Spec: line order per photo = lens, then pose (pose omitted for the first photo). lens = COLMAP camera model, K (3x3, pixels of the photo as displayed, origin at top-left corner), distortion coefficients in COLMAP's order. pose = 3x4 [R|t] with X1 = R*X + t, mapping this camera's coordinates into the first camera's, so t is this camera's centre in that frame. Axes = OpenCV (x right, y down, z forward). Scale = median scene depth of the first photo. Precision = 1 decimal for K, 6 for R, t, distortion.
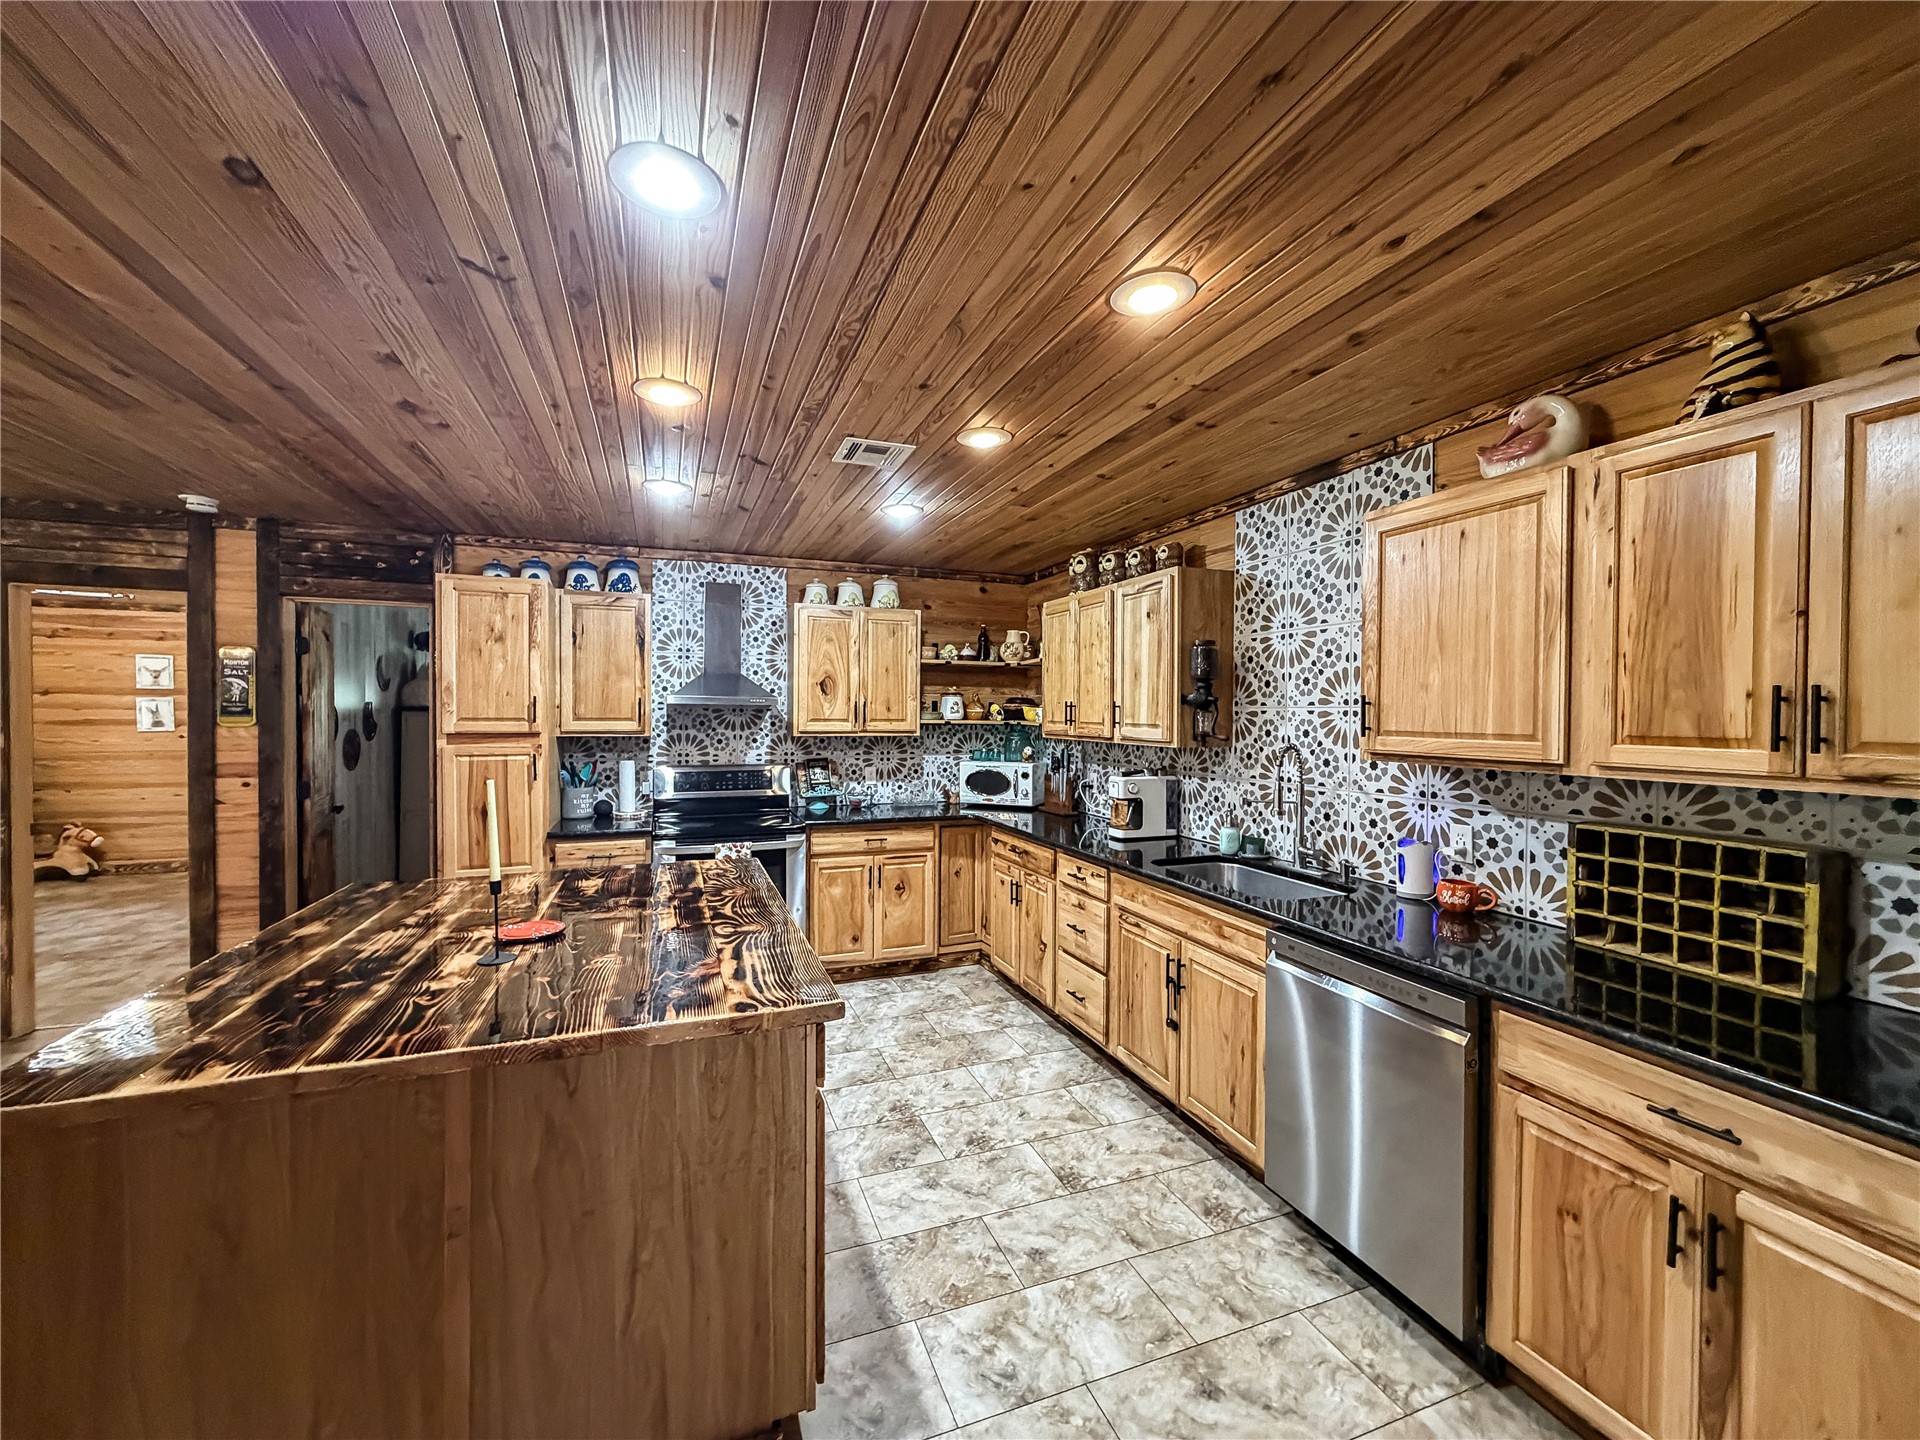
lens RADIAL K [[764.4, 0, 954.3], [0, 764.4, 722.3], [0, 0, 1]] dist [0.000264, 0.000101]
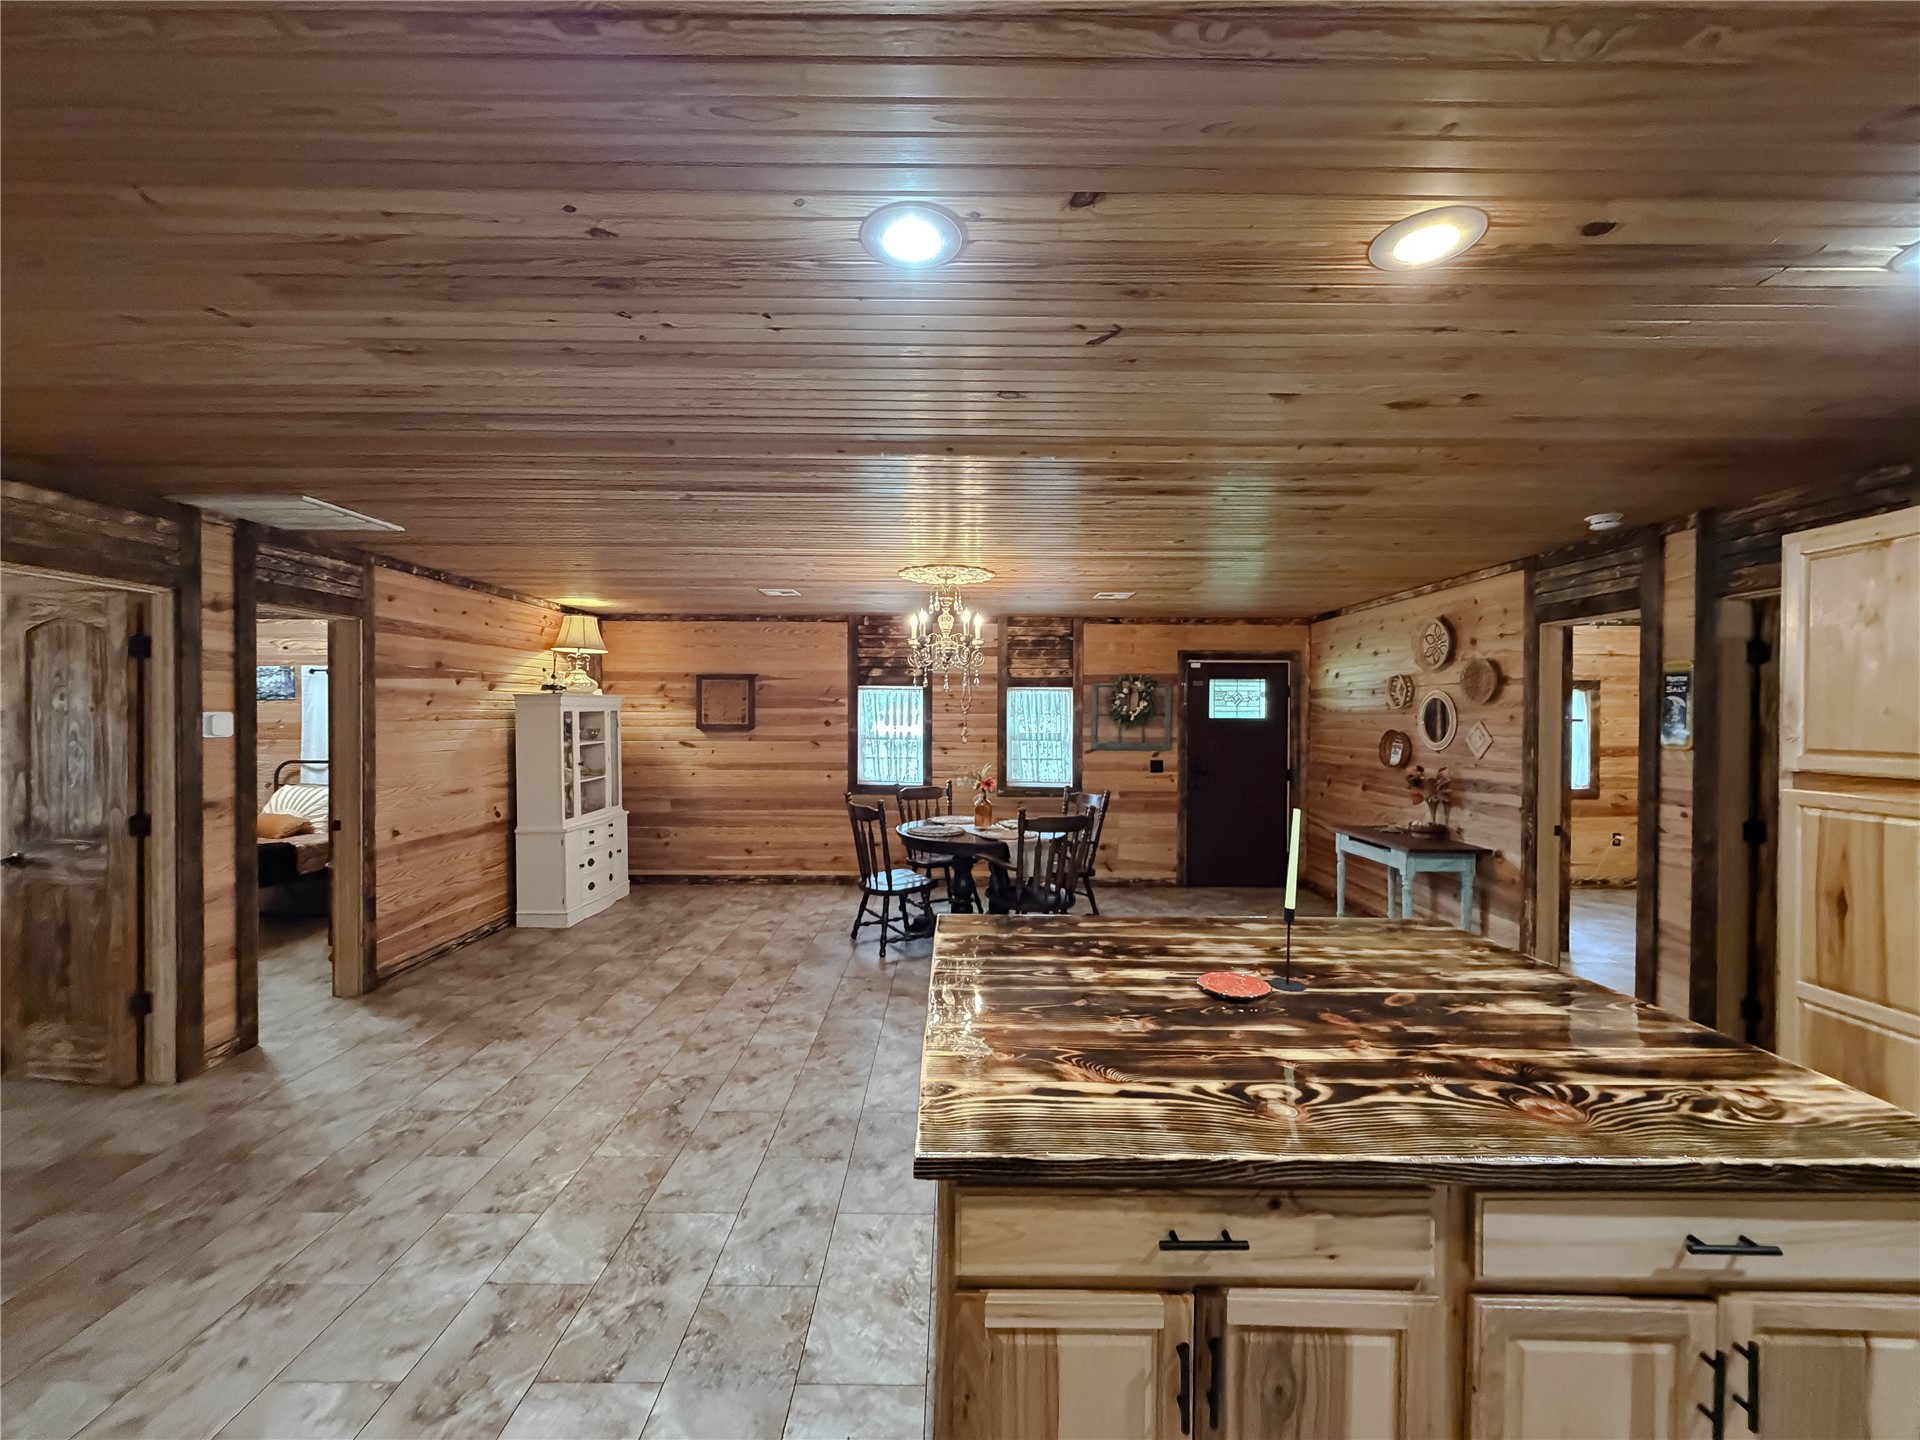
lens RADIAL K [[764.4, 0, 954.2], [0, 764.4, 723.0], [0, 0, 1]] dist [0.000264, 0.000101]
pose [[-0.352898, 0.004840, -0.935649, 0.239668], [-0.017331, 0.999781, 0.011708, -0.024846], [0.935501, 0.020348, -0.352737, 0.593520]]
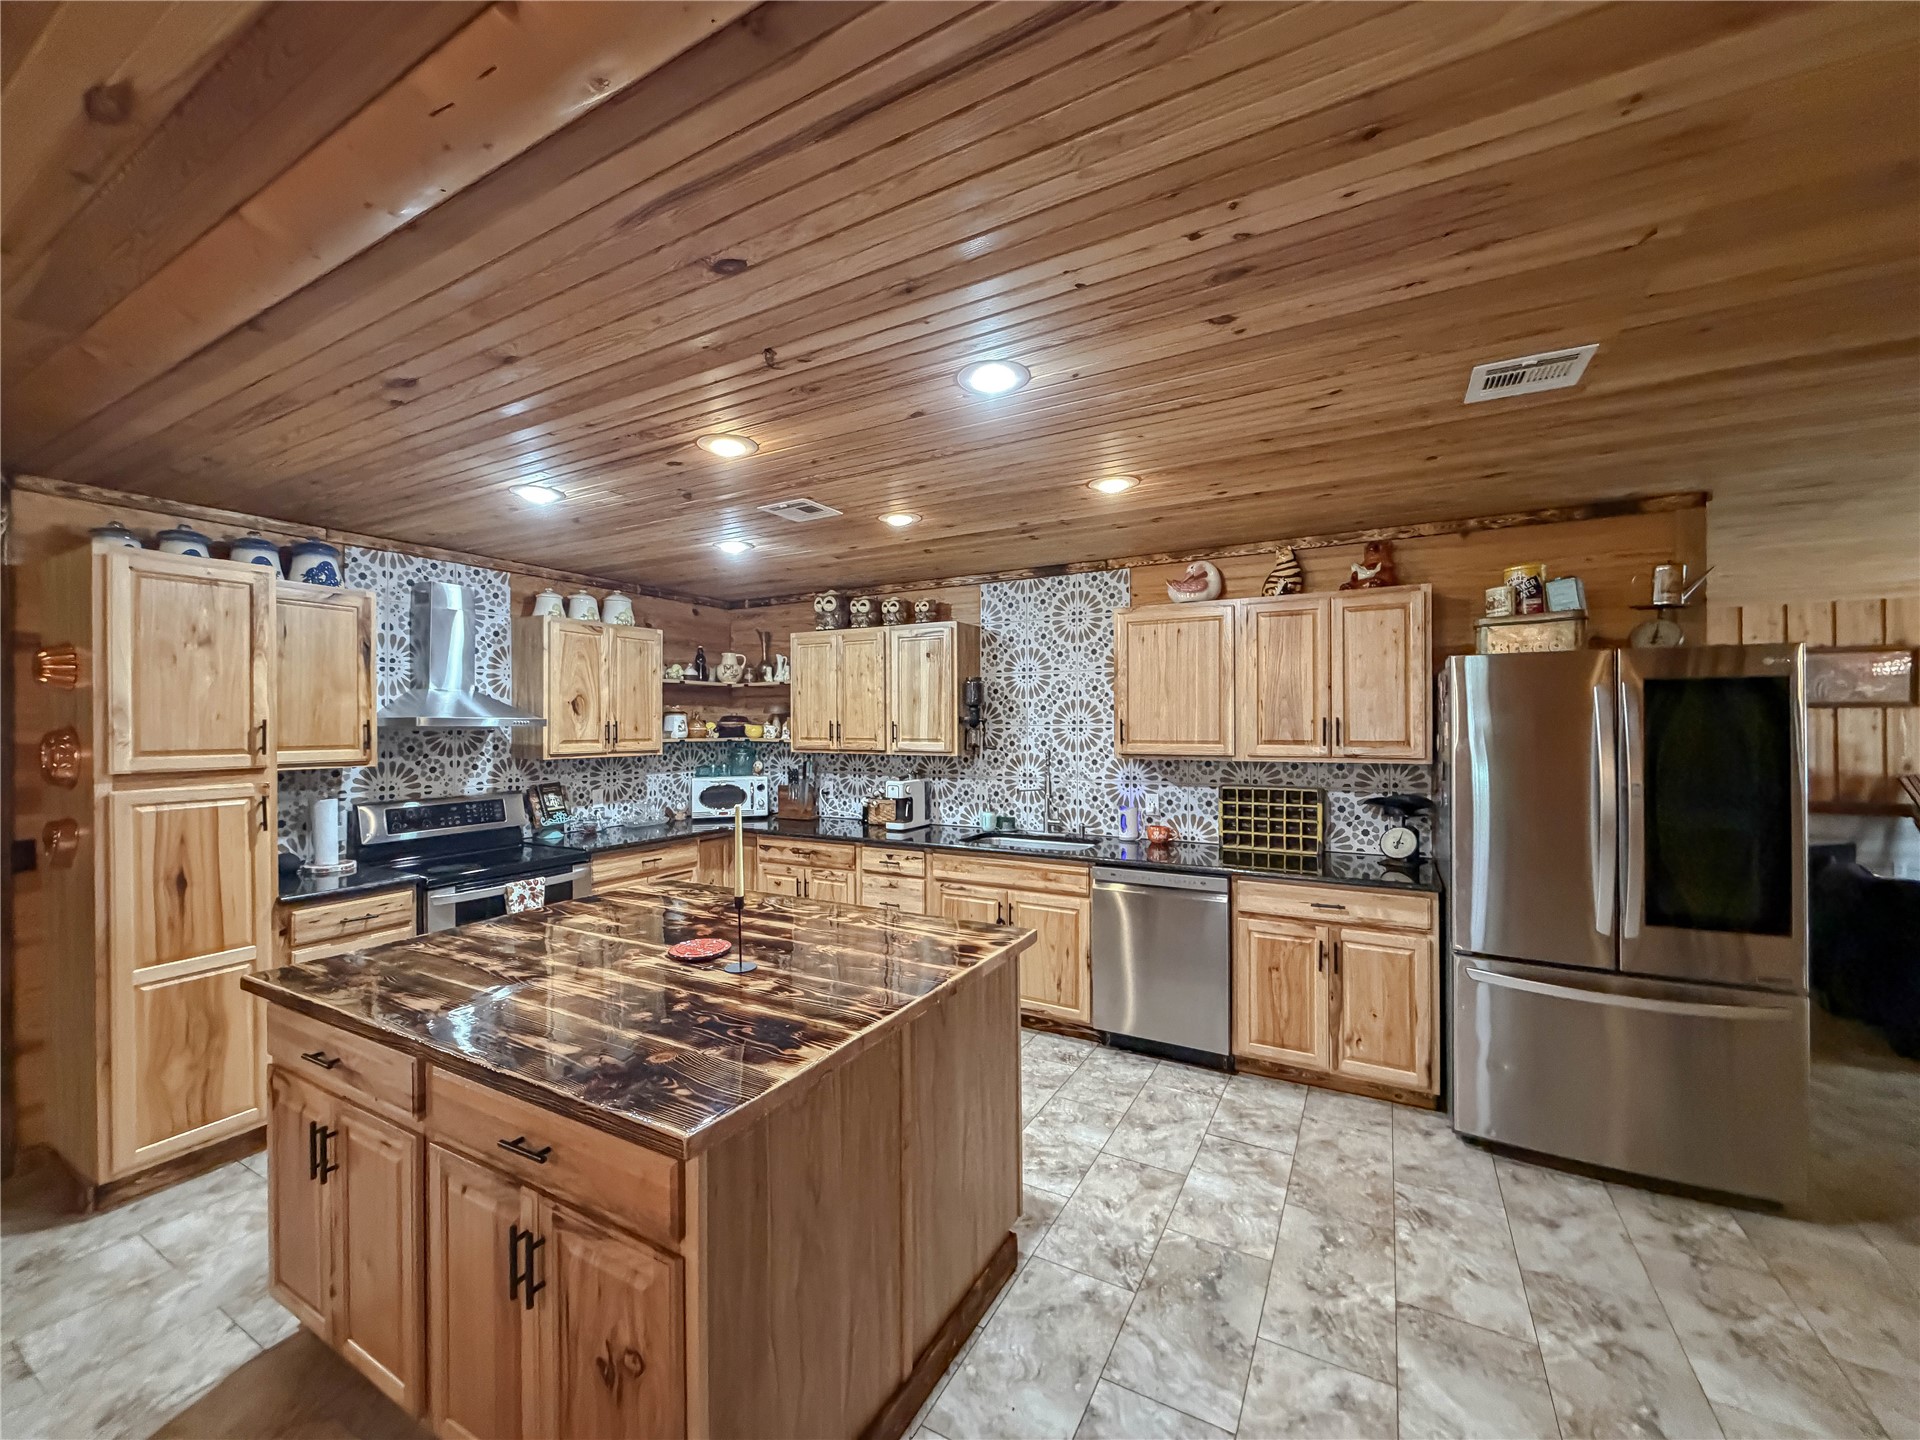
lens RADIAL K [[764.4, 0, 954.3], [0, 764.4, 722.6], [0, 0, 1]] dist [0.000264, 0.000101]
pose [[0.763855, -0.008325, 0.645335, -0.571624], [0.017047, 0.999828, -0.007279, -0.015550], [-0.645163, 0.016561, 0.763865, -0.022921]]
